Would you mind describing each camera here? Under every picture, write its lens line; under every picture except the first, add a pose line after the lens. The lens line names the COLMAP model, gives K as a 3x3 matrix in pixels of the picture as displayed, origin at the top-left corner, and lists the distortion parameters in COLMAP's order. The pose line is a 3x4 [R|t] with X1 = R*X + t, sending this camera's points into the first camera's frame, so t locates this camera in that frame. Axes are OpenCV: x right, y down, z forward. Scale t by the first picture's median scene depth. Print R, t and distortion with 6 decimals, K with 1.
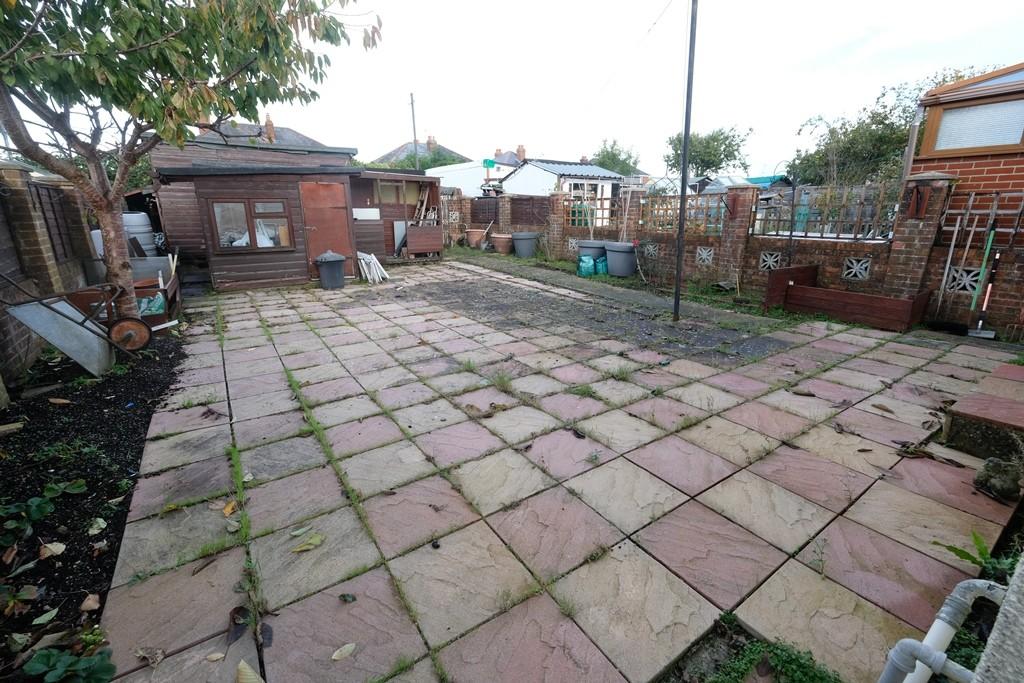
lens RADIAL K [[442.9, 0, 511.8], [0, 442.9, 332.9], [0, 0, 1]] dist [-0.001134, -0.000001]
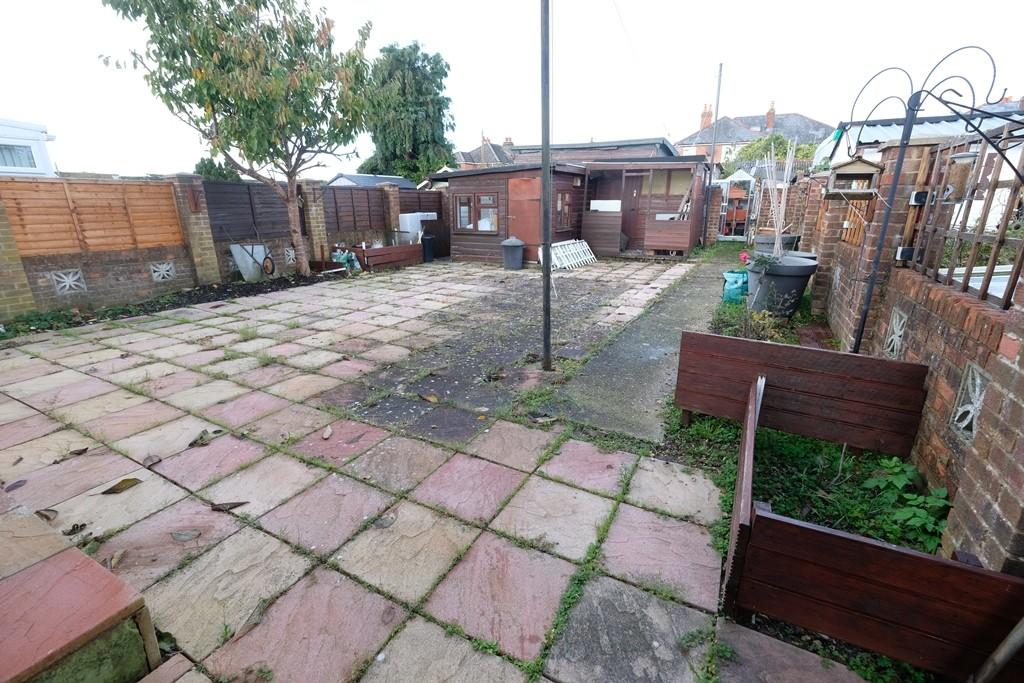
lens RADIAL K [[442.9, 0, 511.8], [0, 442.9, 332.9], [0, 0, 1]] dist [-0.001134, -0.000001]
pose [[0.472821, 0.248893, -0.845277, 1.331007], [-0.234043, 0.960295, 0.151844, -0.251551], [0.849508, 0.126036, 0.512299, 0.909204]]
